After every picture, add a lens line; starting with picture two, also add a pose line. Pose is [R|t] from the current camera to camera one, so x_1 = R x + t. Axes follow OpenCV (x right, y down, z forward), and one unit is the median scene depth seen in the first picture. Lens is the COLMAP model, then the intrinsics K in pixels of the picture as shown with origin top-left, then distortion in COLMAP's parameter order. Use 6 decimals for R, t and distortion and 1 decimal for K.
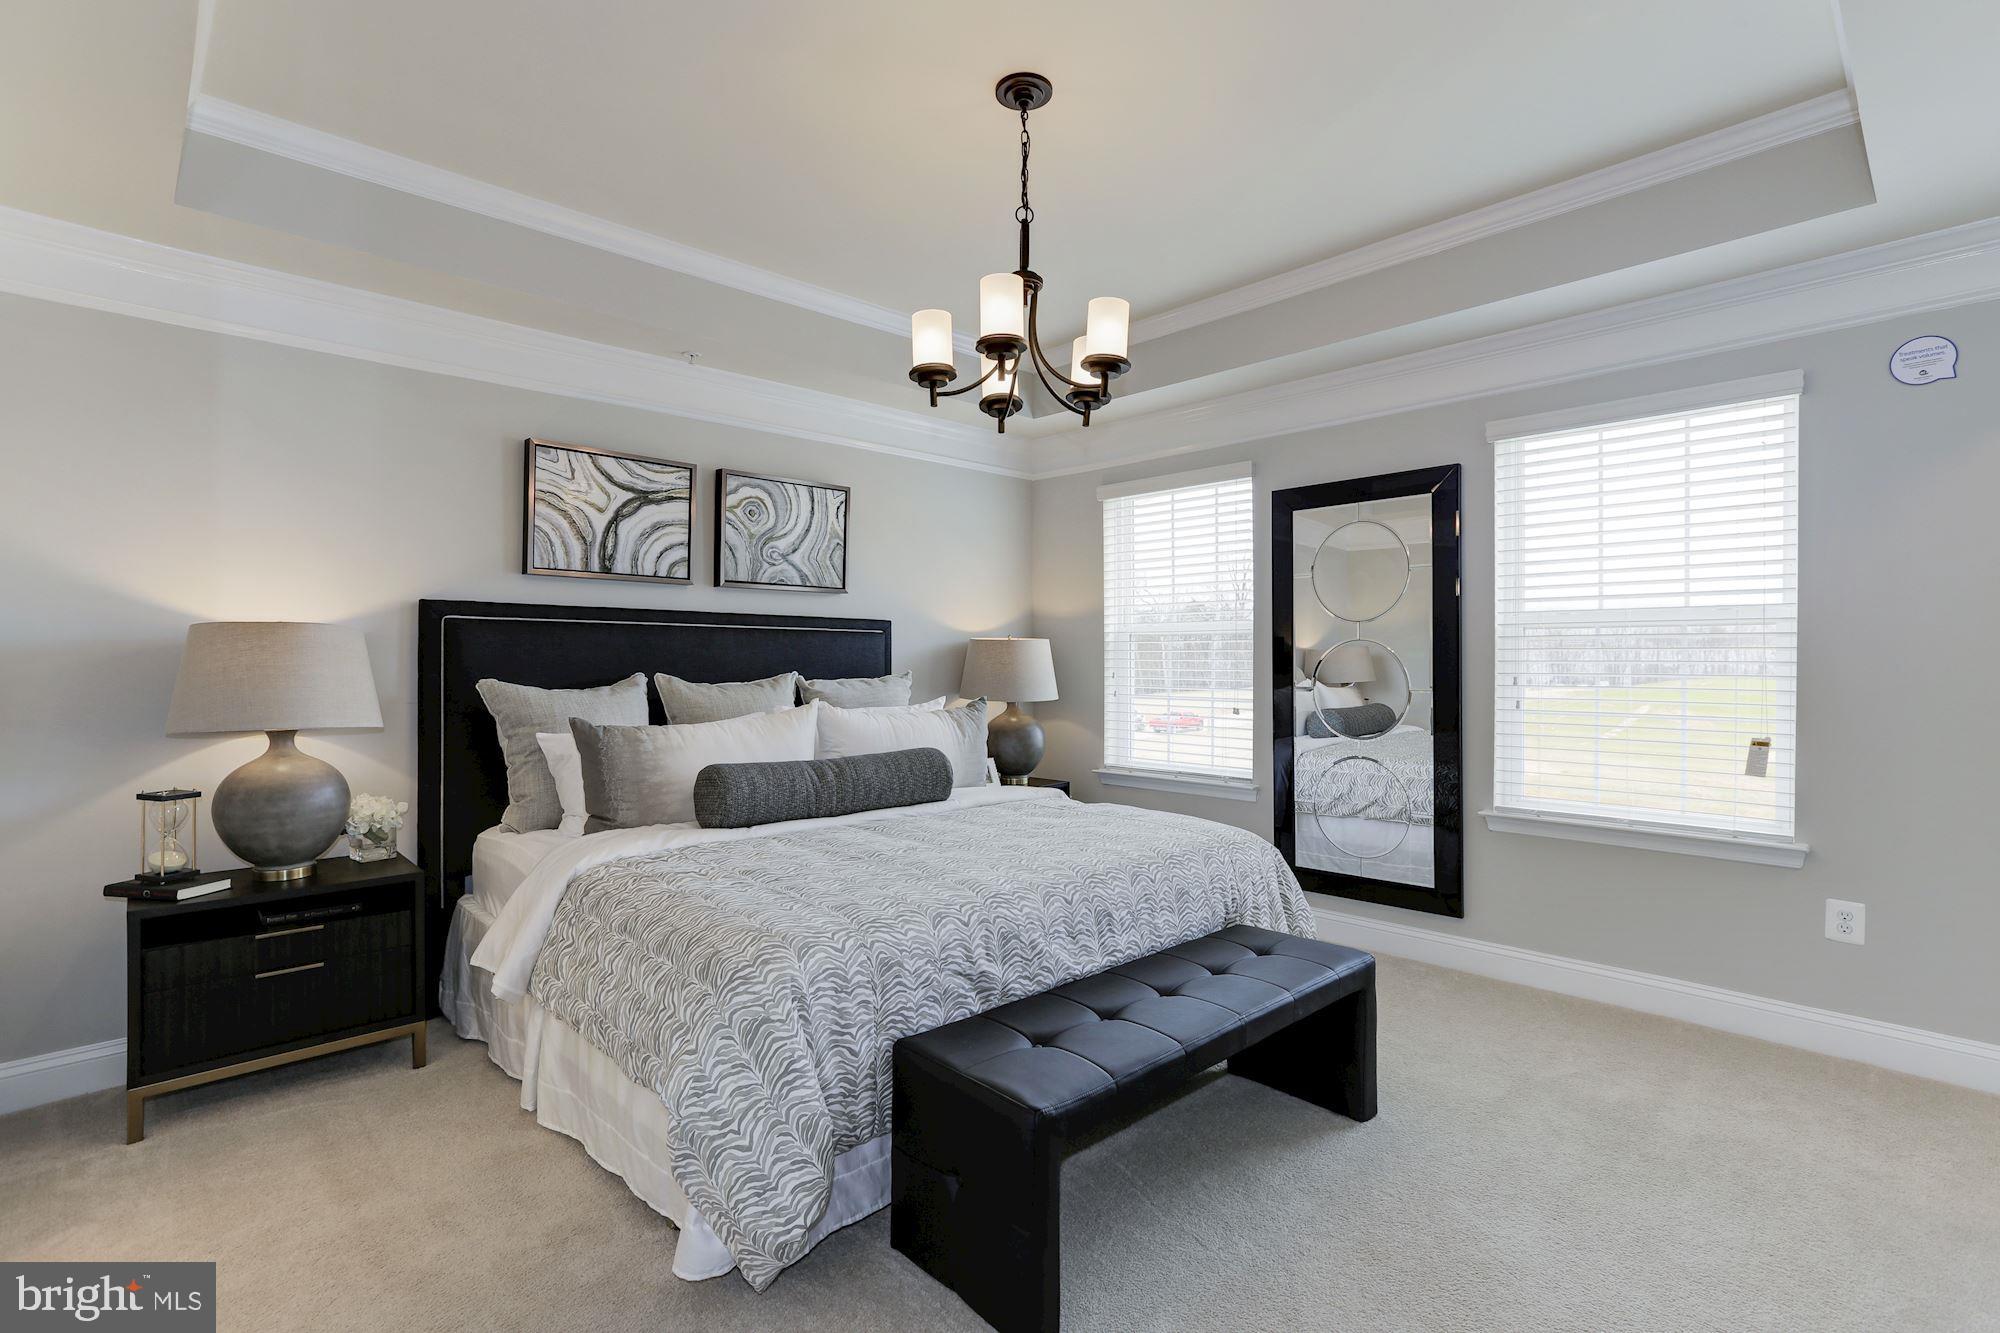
lens RADIAL K [[919.3, 0, 992.4], [0, 919.3, 656.6], [0, 0, 1]] dist [-0.040555, 0.029125]
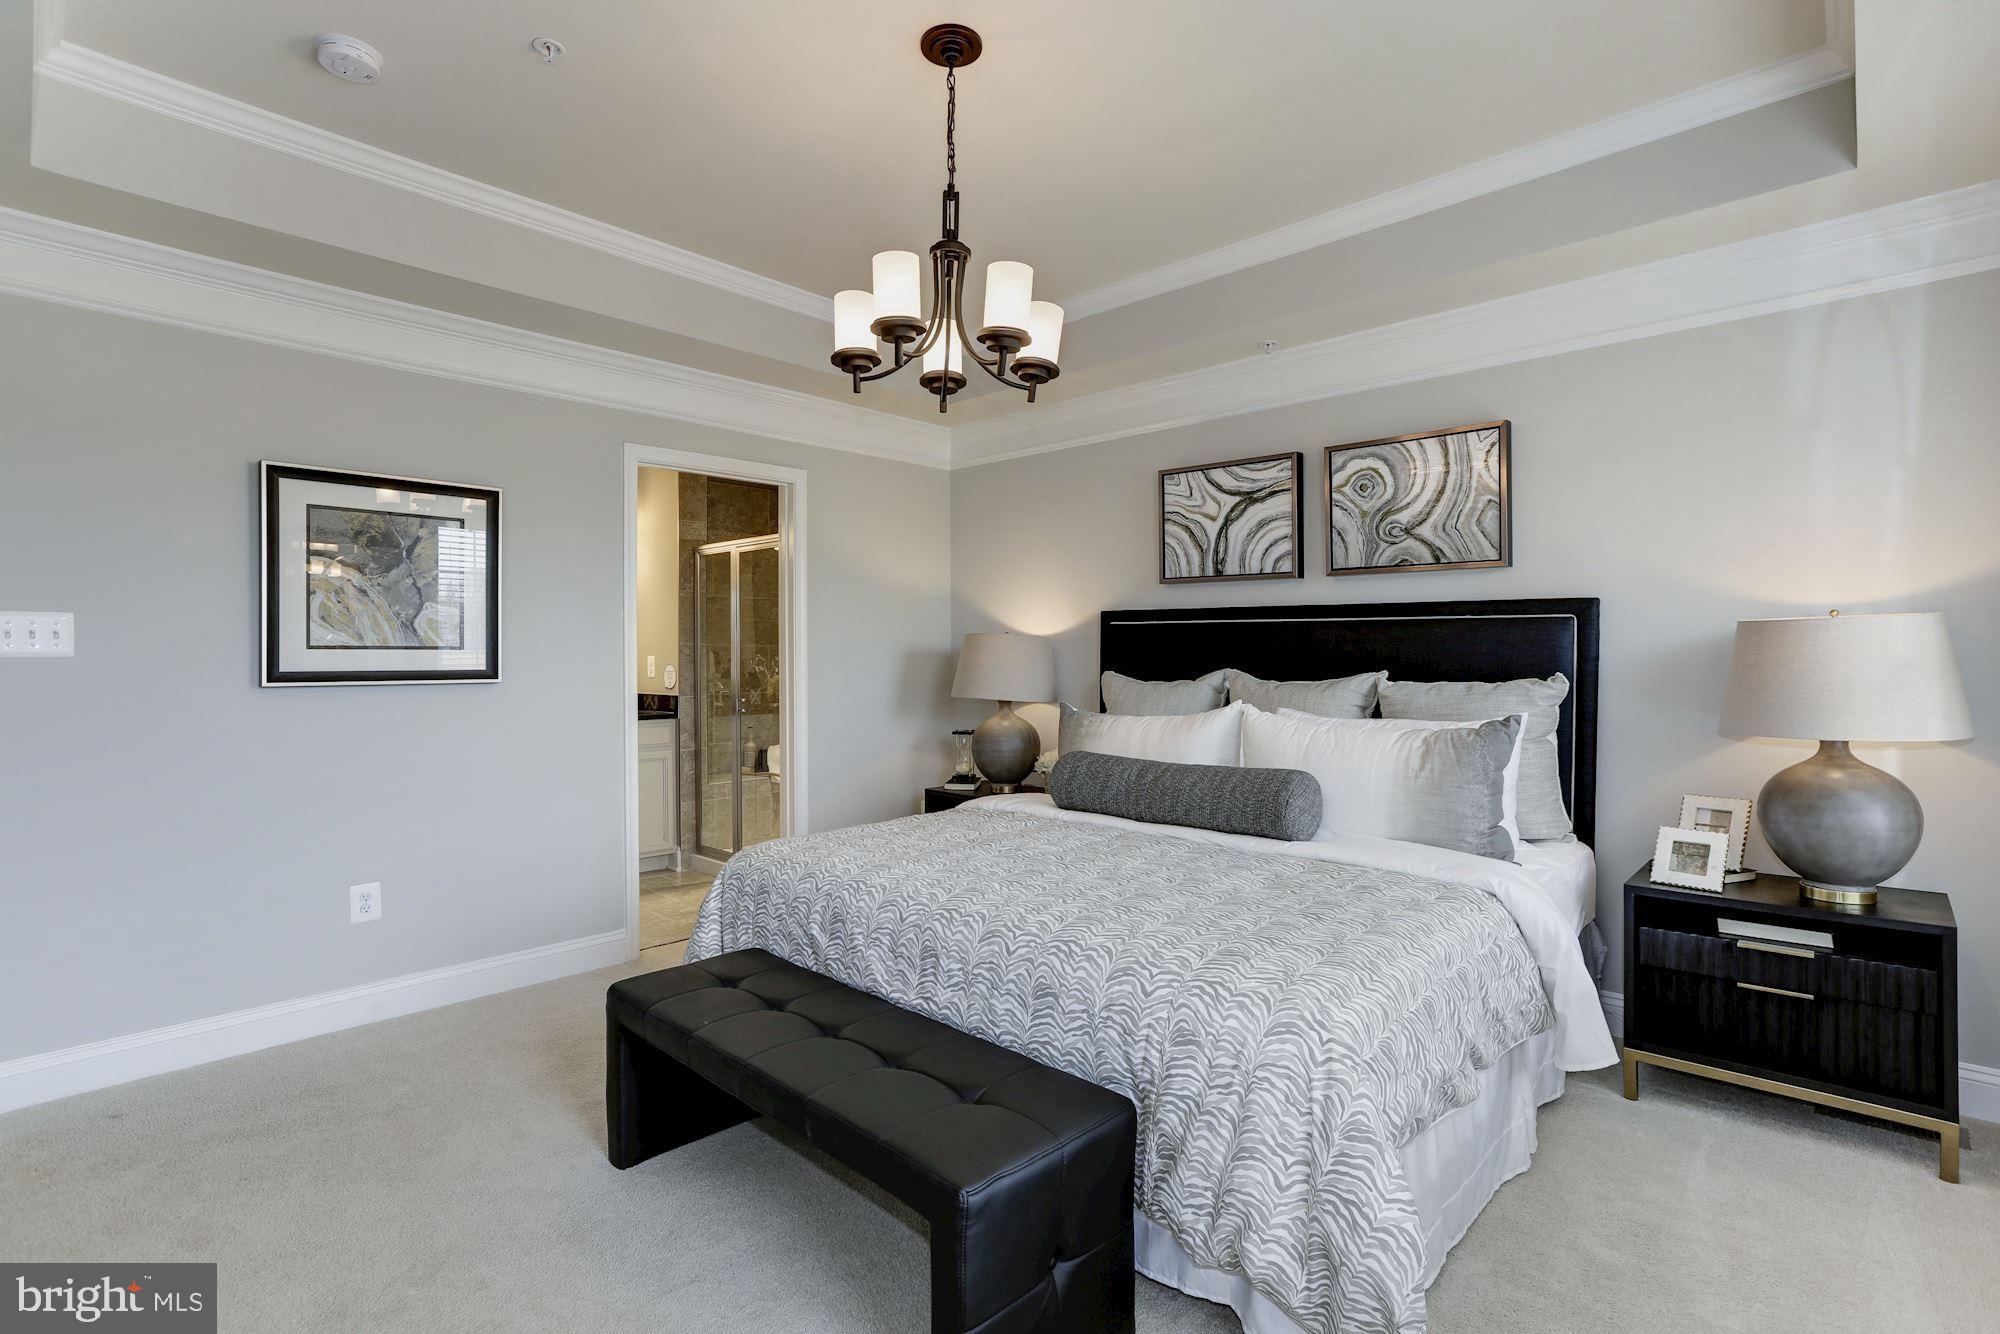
lens RADIAL K [[940.9, 0, 1004.0], [0, 940.9, 661.6], [0, 0, 1]] dist [-0.047332, 0.022481]
pose [[0.076287, 0.004157, -0.997077, 0.648151], [-0.001271, 0.999991, 0.004072, 0.004699], [0.997085, 0.000956, 0.076291, 0.652772]]
